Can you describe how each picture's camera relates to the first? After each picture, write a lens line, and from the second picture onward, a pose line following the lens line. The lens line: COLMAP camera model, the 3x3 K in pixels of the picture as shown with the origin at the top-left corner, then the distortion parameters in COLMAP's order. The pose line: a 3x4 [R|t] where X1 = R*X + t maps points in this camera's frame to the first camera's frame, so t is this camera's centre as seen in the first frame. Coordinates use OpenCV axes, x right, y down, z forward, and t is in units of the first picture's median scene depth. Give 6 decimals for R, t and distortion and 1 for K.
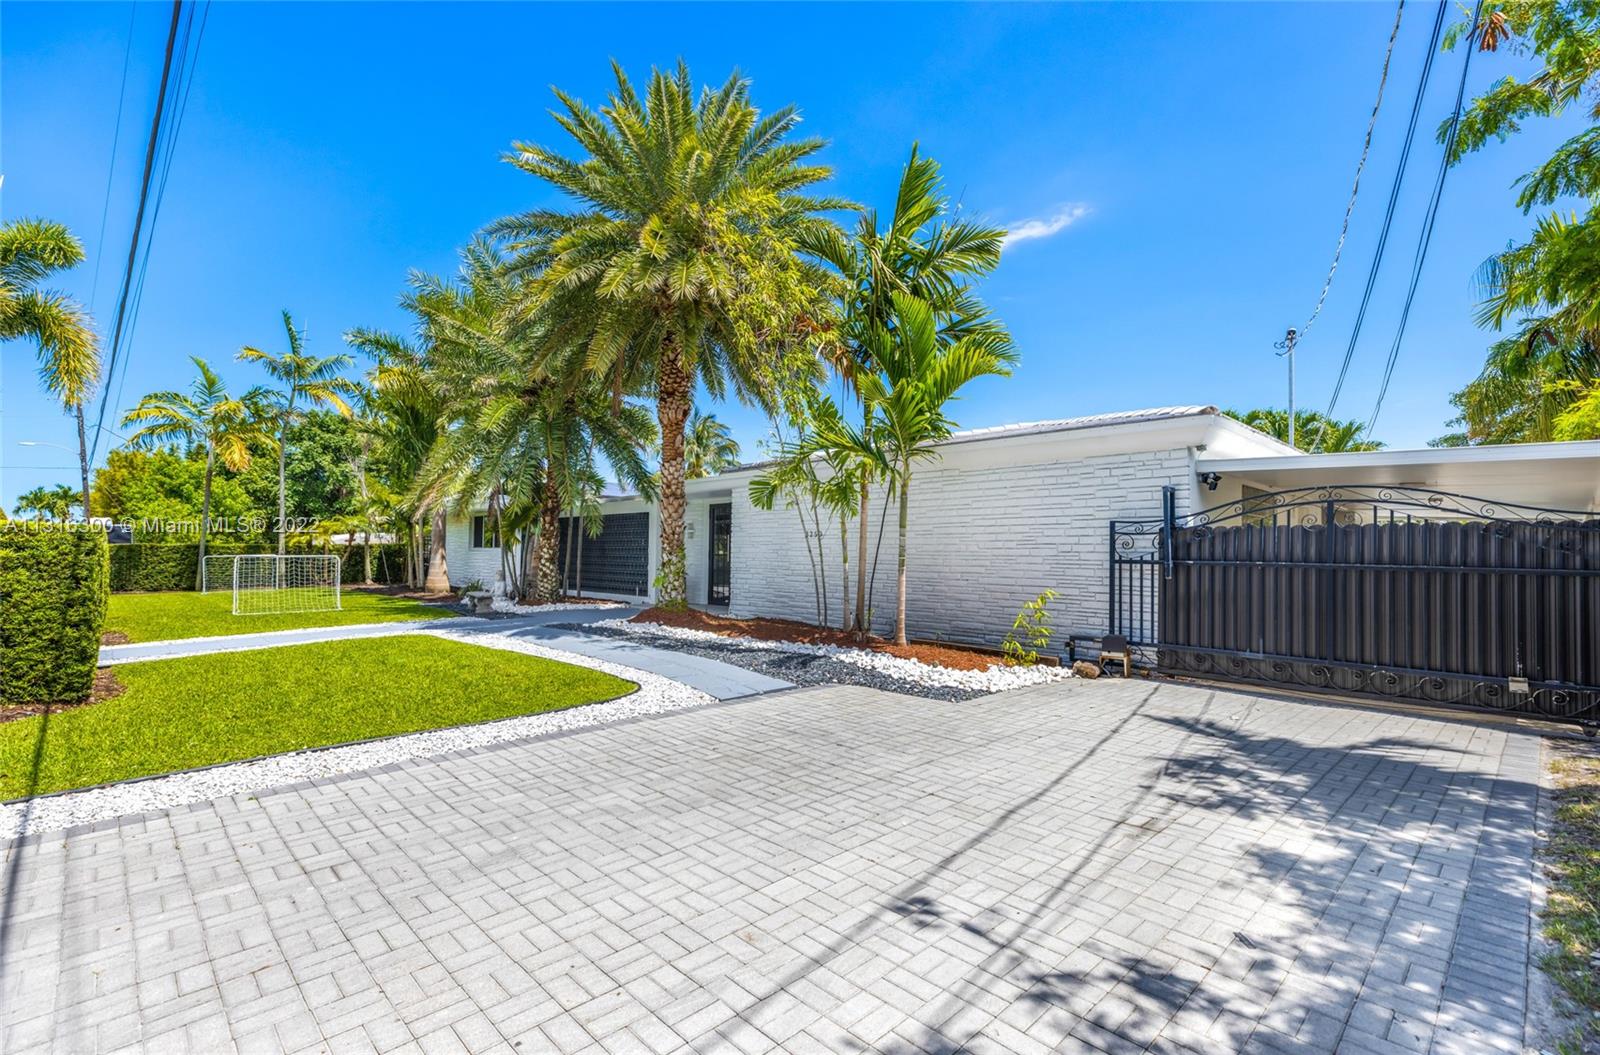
lens RADIAL K [[729.3, 0, 806.7], [0, 729.3, 525.6], [0, 0, 1]] dist [0.001046, -0.000014]
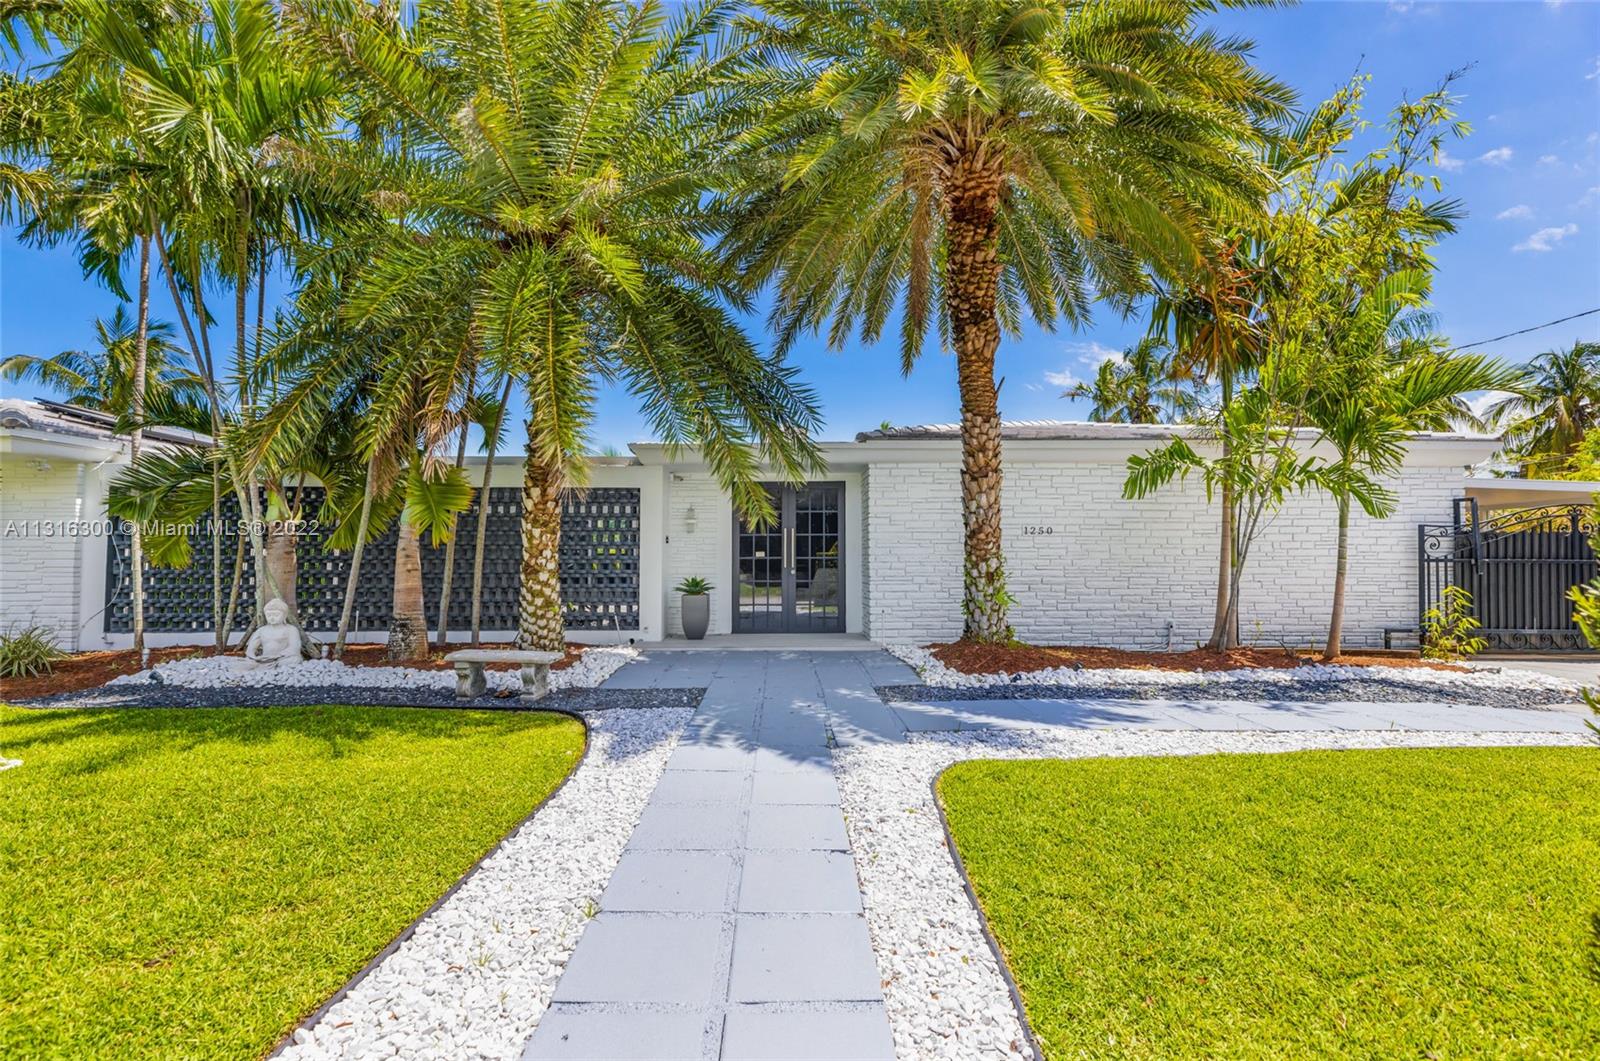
lens RADIAL K [[729.1, 0, 806.3], [0, 729.1, 521.8], [0, 0, 1]] dist [-0.002899, -0.000173]
pose [[0.660603, 0.023594, 0.750364, -1.075072], [-0.025650, 0.999632, -0.008850, 0.024080], [-0.750297, -0.013401, 0.660965, 0.981691]]
